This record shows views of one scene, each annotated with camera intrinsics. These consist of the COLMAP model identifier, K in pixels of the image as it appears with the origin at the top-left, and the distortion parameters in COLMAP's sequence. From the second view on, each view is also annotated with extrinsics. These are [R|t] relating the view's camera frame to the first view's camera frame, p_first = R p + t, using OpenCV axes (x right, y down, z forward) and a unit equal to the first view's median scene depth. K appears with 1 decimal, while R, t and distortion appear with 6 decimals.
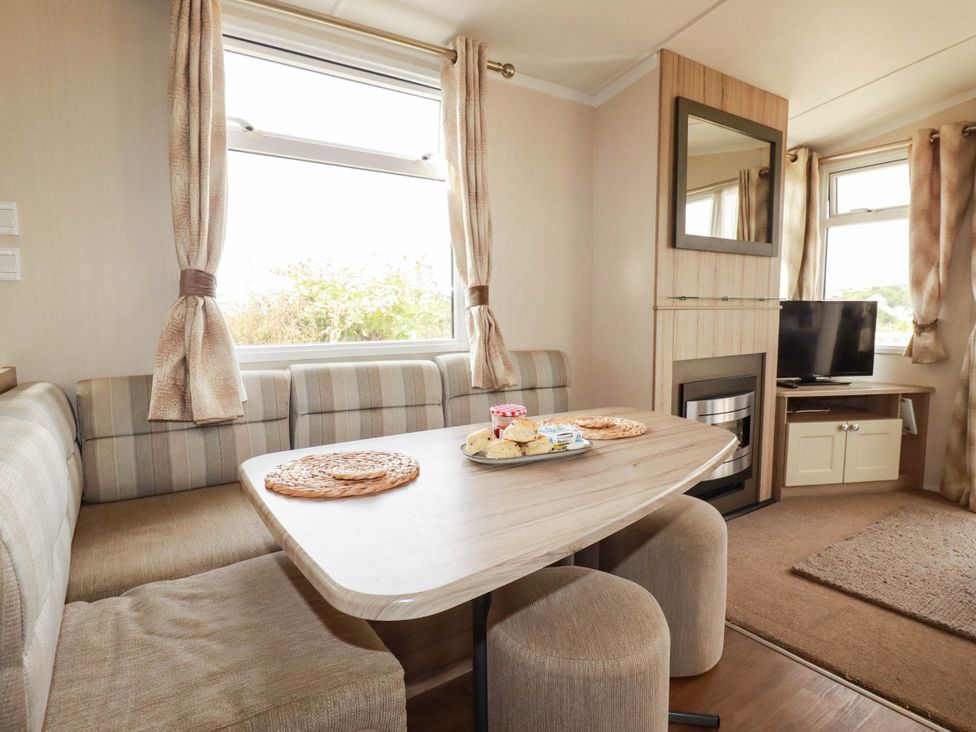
lens RADIAL K [[533.0, 0, 492.4], [0, 533.0, 355.3], [0, 0, 1]] dist [0.001897, -0.016878]
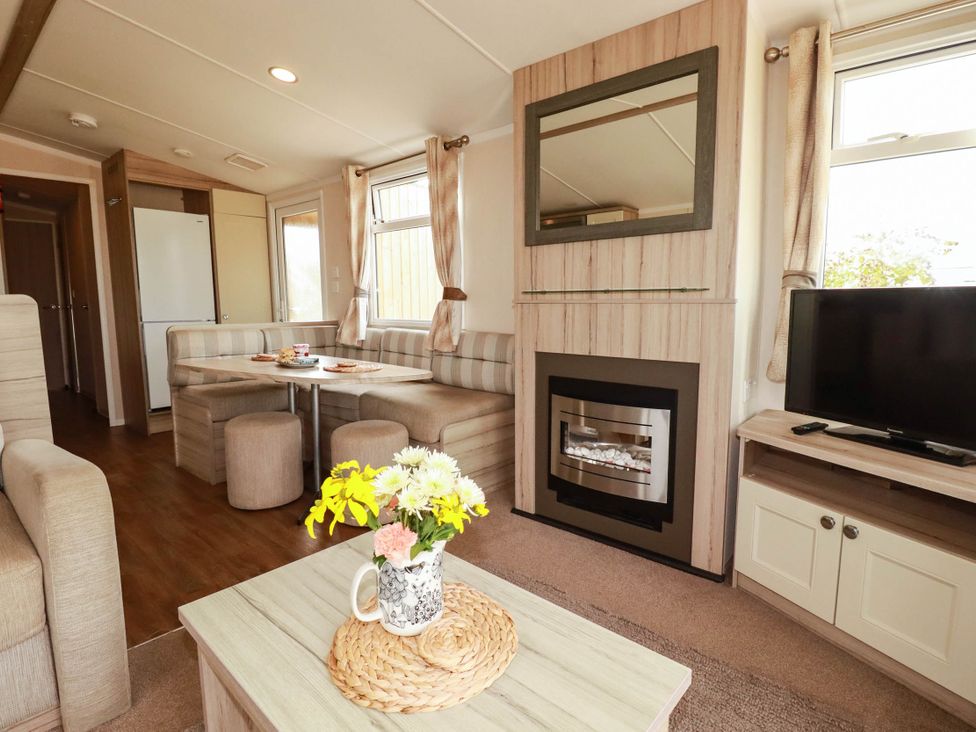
lens RADIAL K [[511.7, 0, 488.2], [0, 511.7, 355.2], [0, 0, 1]] dist [0.003948, -0.014103]
pose [[0.260862, 0.107138, -0.959413, 1.468310], [-0.080003, 0.992803, 0.089114, -0.074058], [0.962055, 0.053509, 0.267556, 0.715998]]
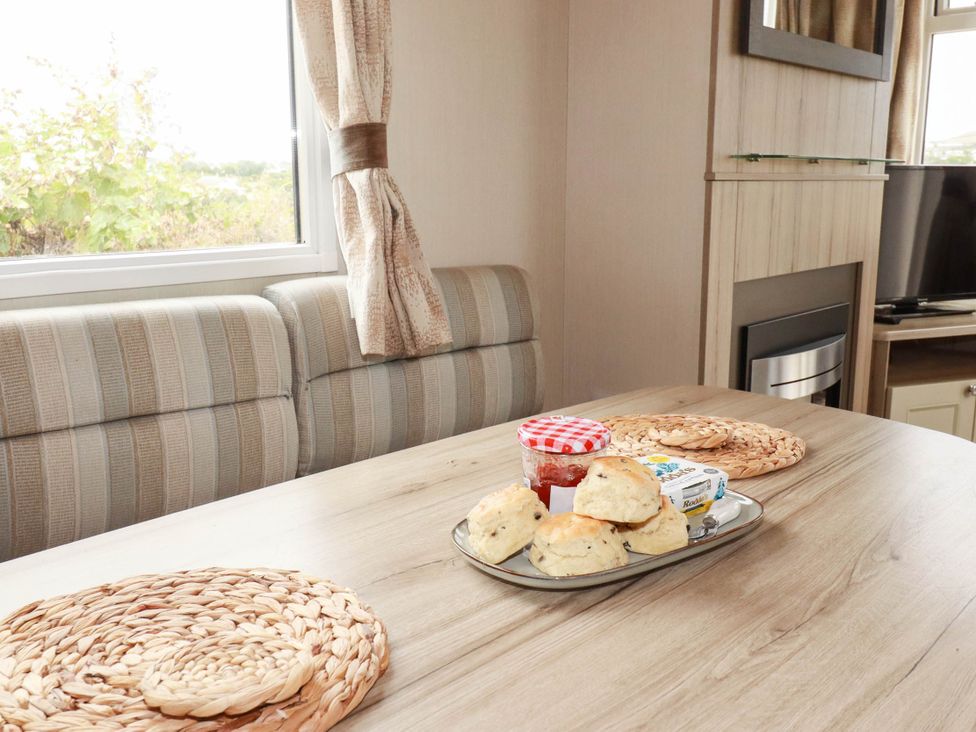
lens RADIAL K [[928.5, 0, 486.5], [0, 928.5, 350.2], [0, 0, 1]] dist [0.009747, 0.008024]
pose [[0.972707, -0.037469, 0.228993, -0.108743], [0.015895, 0.995318, 0.095342, -0.015329], [-0.231493, -0.089100, 0.968748, 0.212714]]
